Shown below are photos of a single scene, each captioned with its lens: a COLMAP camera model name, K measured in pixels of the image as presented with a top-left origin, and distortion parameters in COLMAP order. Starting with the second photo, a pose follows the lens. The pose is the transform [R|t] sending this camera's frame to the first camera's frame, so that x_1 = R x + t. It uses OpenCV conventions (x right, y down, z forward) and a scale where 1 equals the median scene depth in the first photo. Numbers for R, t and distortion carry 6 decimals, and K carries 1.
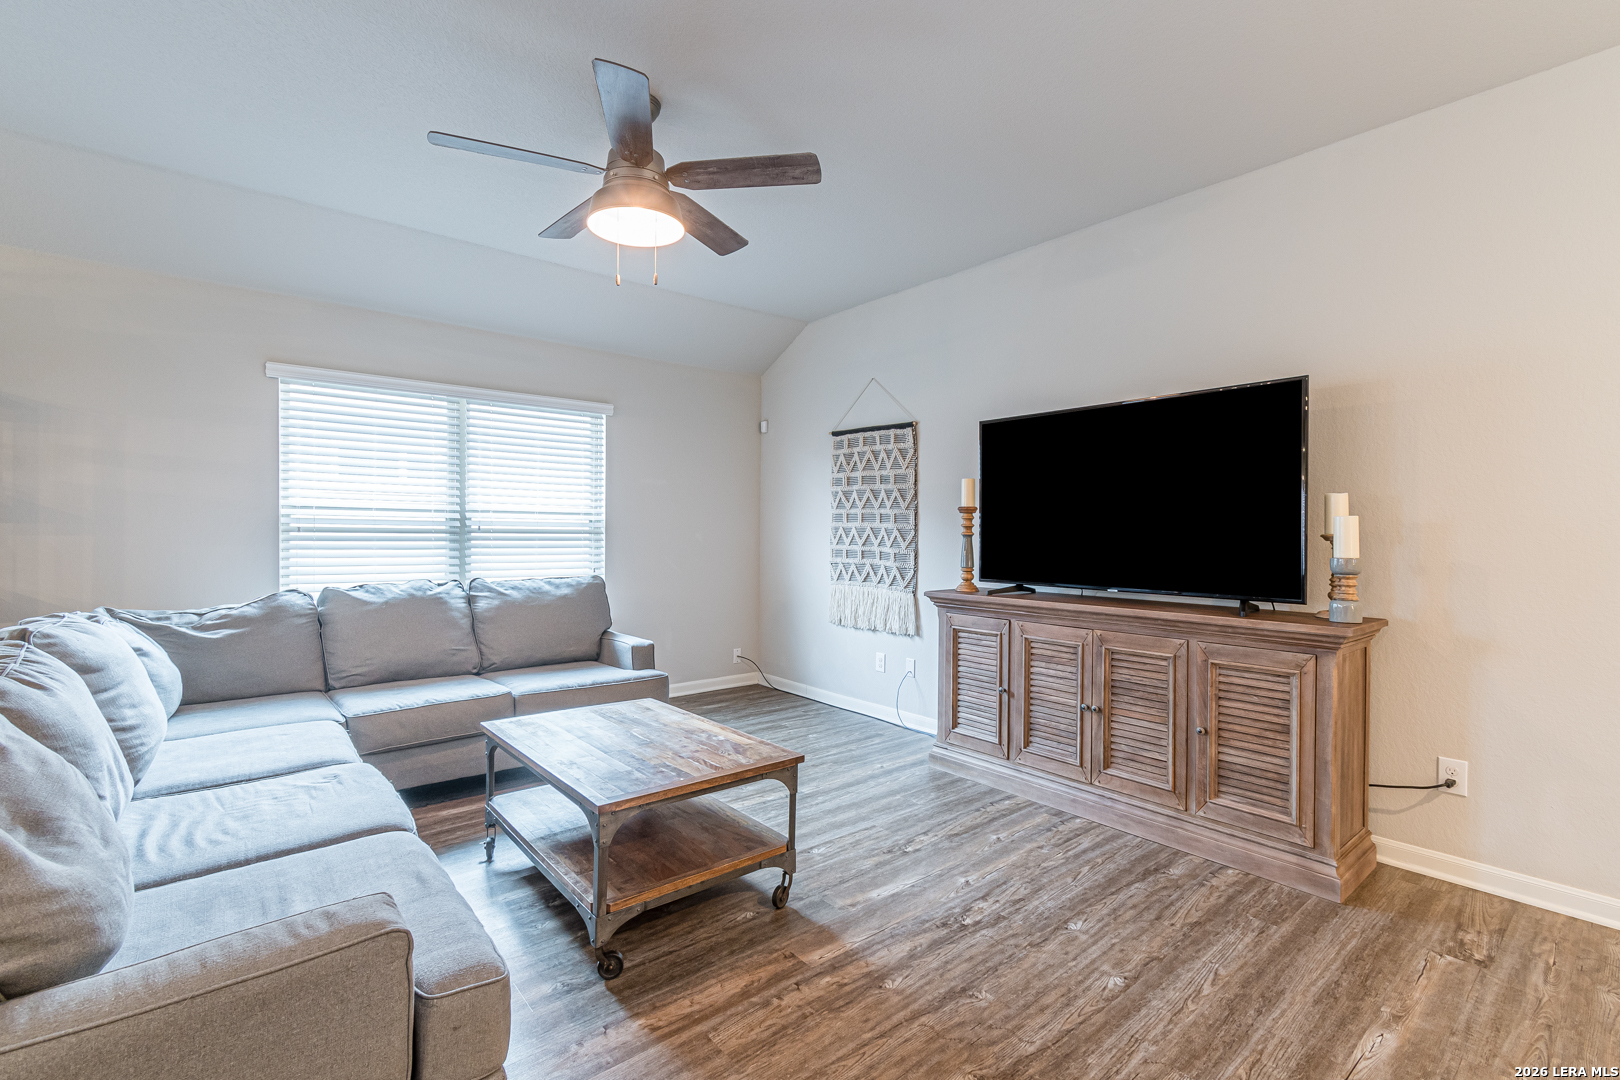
lens RADIAL K [[724.8, 0, 805.4], [0, 724.8, 534.8], [0, 0, 1]] dist [0.001820, 0.000148]
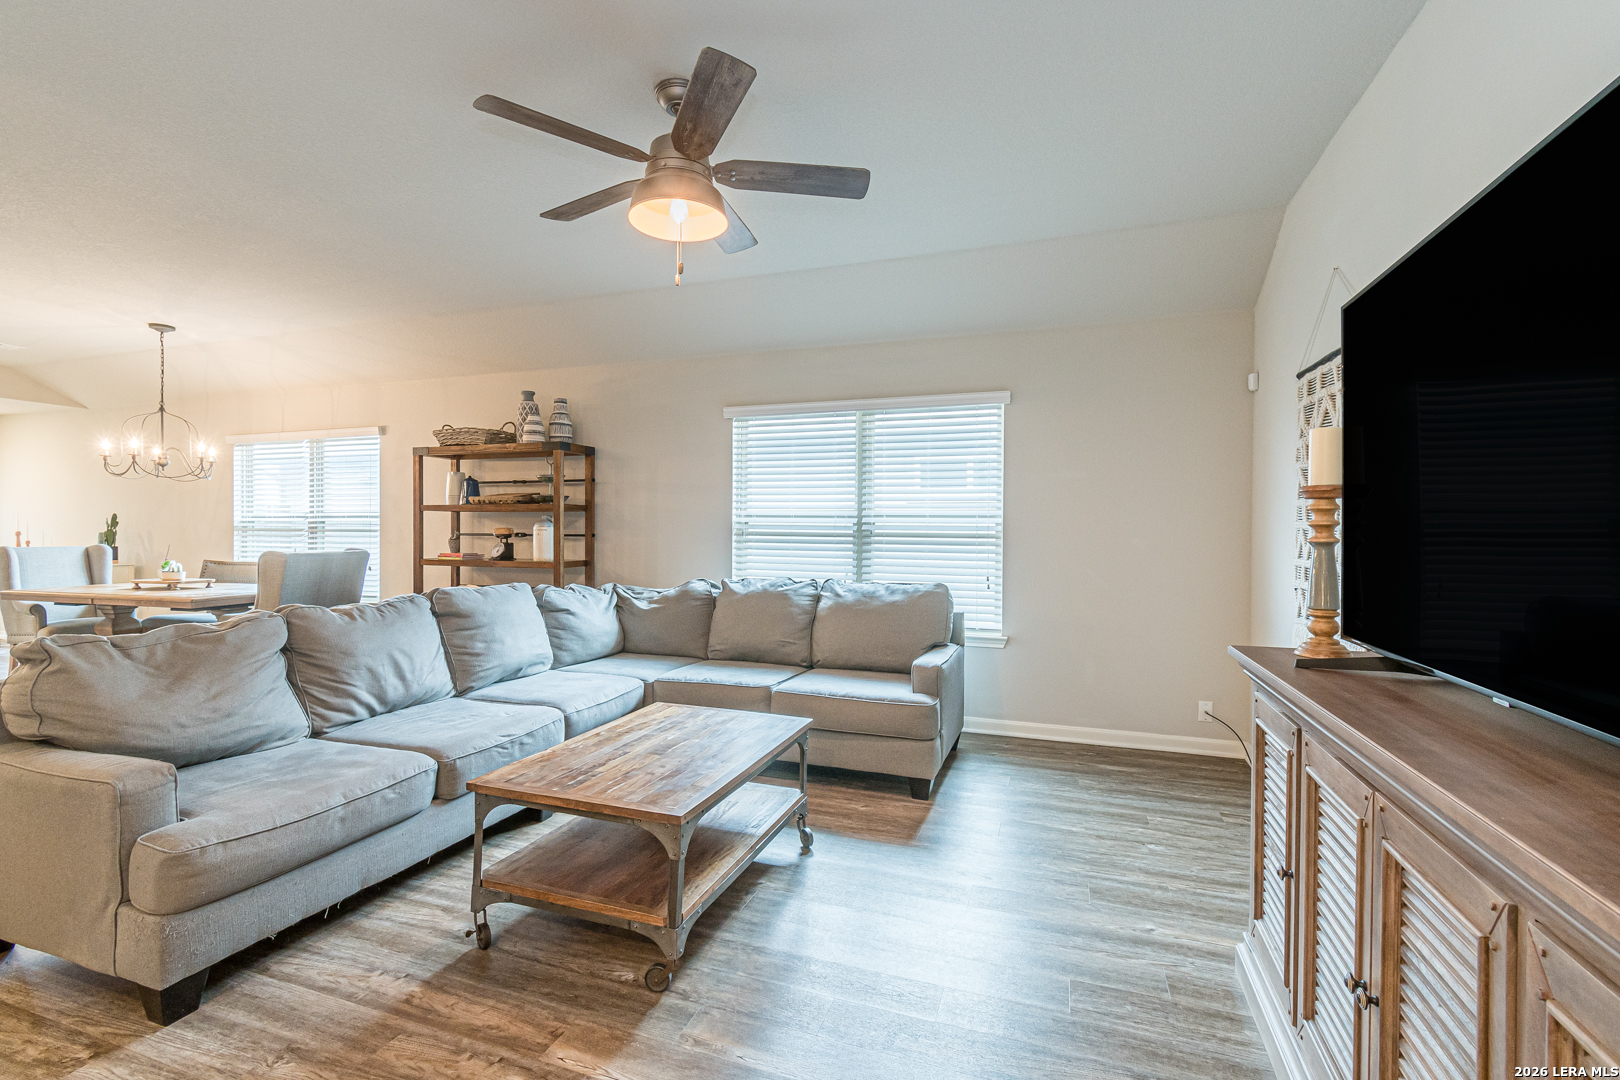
lens RADIAL K [[721.3, 0, 802.5], [0, 721.3, 537.6], [0, 0, 1]] dist [0.002238, 0.000054]
pose [[0.512161, 0.003824, -0.858881, 0.475167], [-0.007606, 0.999971, -0.000084, -0.000804], [0.858856, 0.006576, 0.512175, 0.454562]]
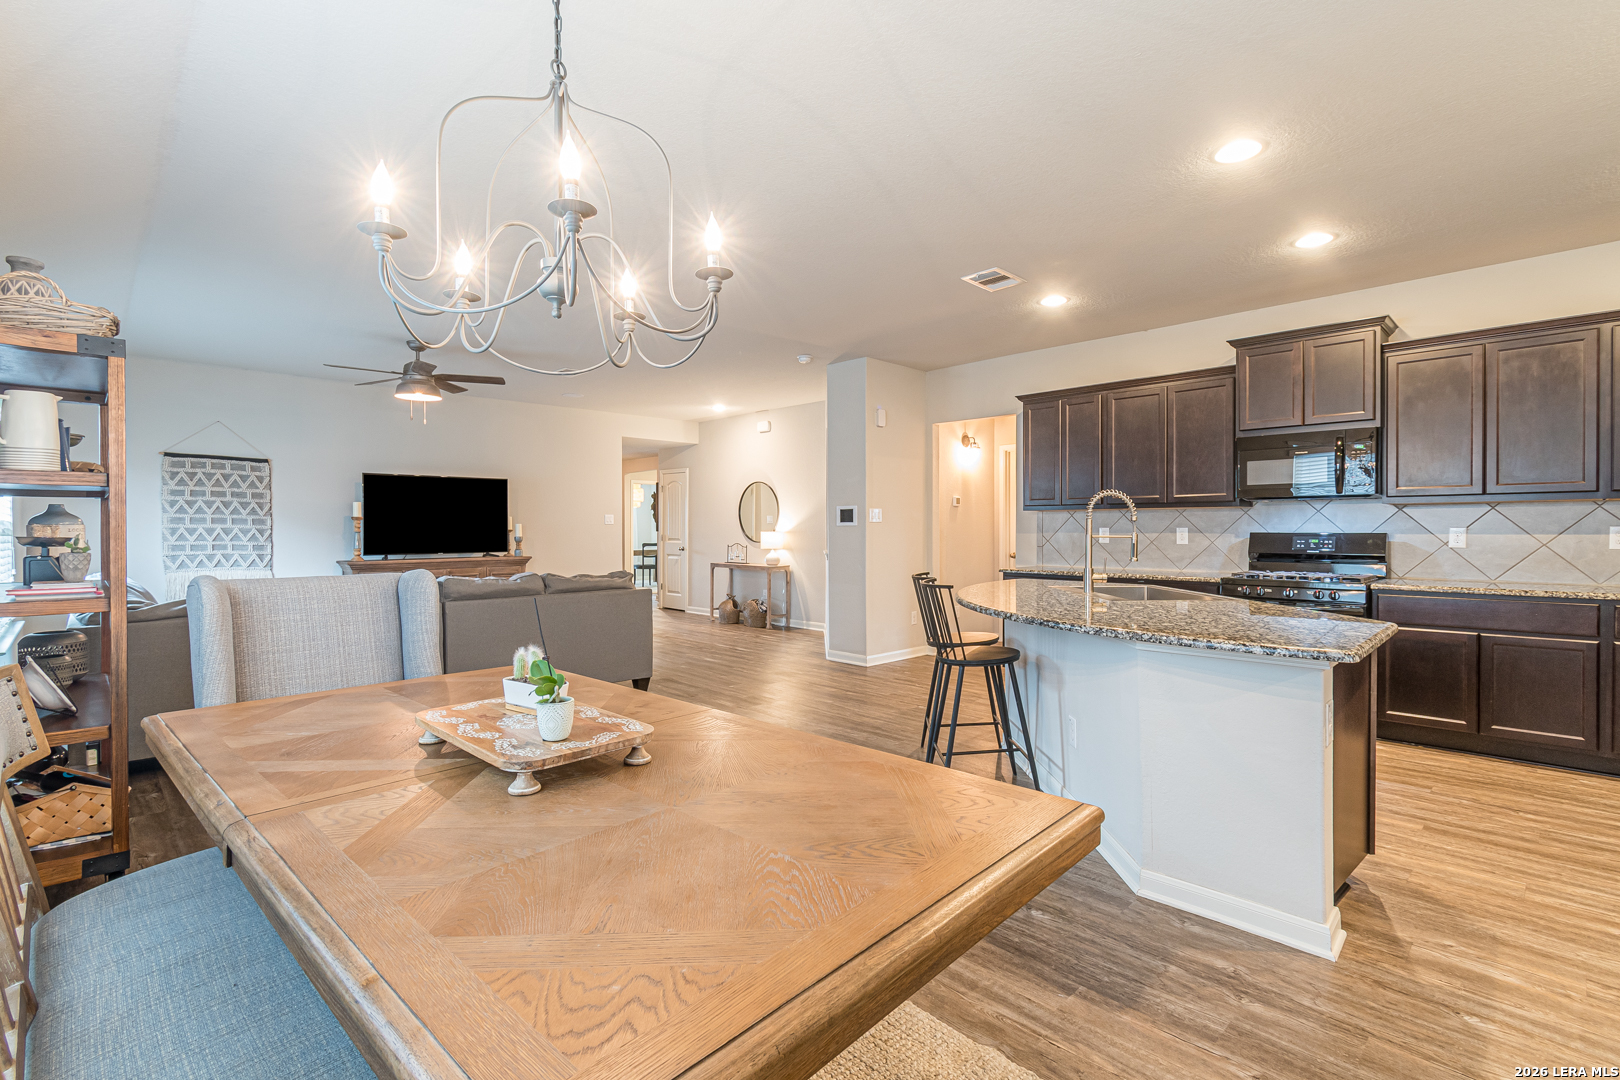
lens RADIAL K [[746.7, 0, 807.0], [0, 746.7, 536.3], [0, 0, 1]] dist [0.000300, -0.001581]
pose [[-0.084941, -0.015622, 0.996264, -1.870406], [0.008763, 0.999827, 0.016425, -0.009925], [-0.996347, 0.010125, -0.084789, -0.009081]]
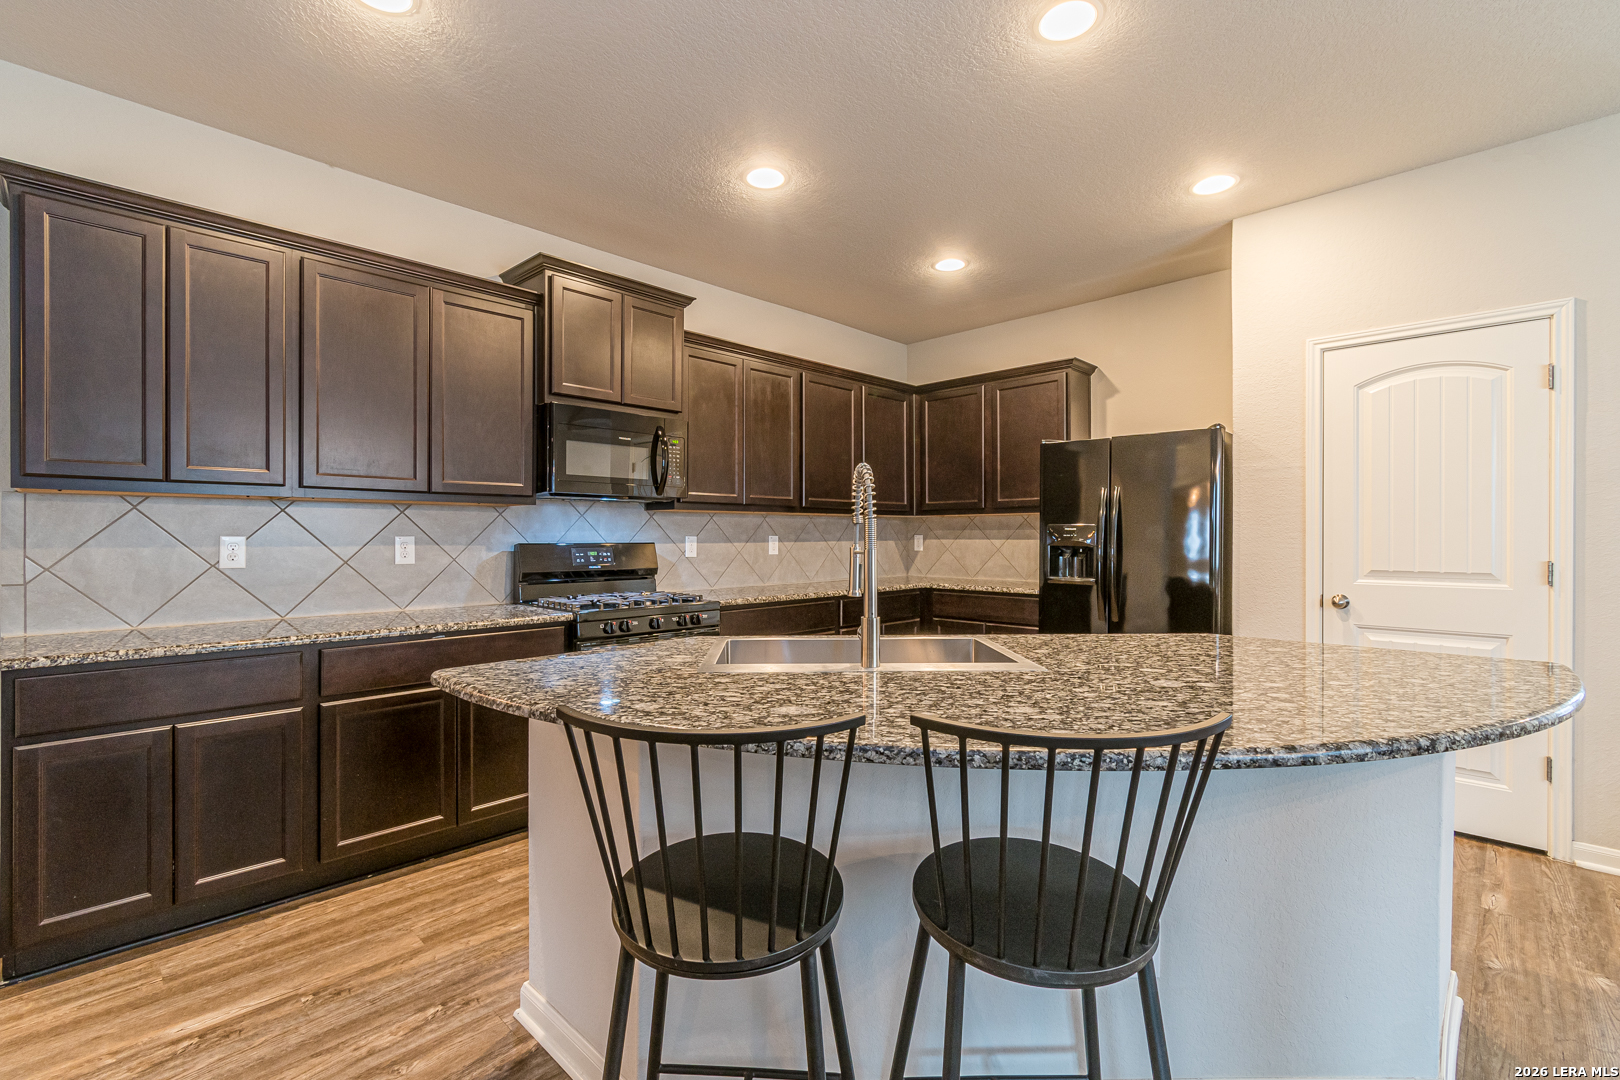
lens RADIAL K [[739.0, 0, 810.0], [0, 739.0, 540.0], [0, 0, 1]] dist [0.022021, -0.000210]
pose [[-0.993638, -0.005285, -0.112498, -0.809795], [-0.006688, 0.999904, 0.012097, -0.004950], [0.112424, 0.012772, -0.993578, 0.030564]]
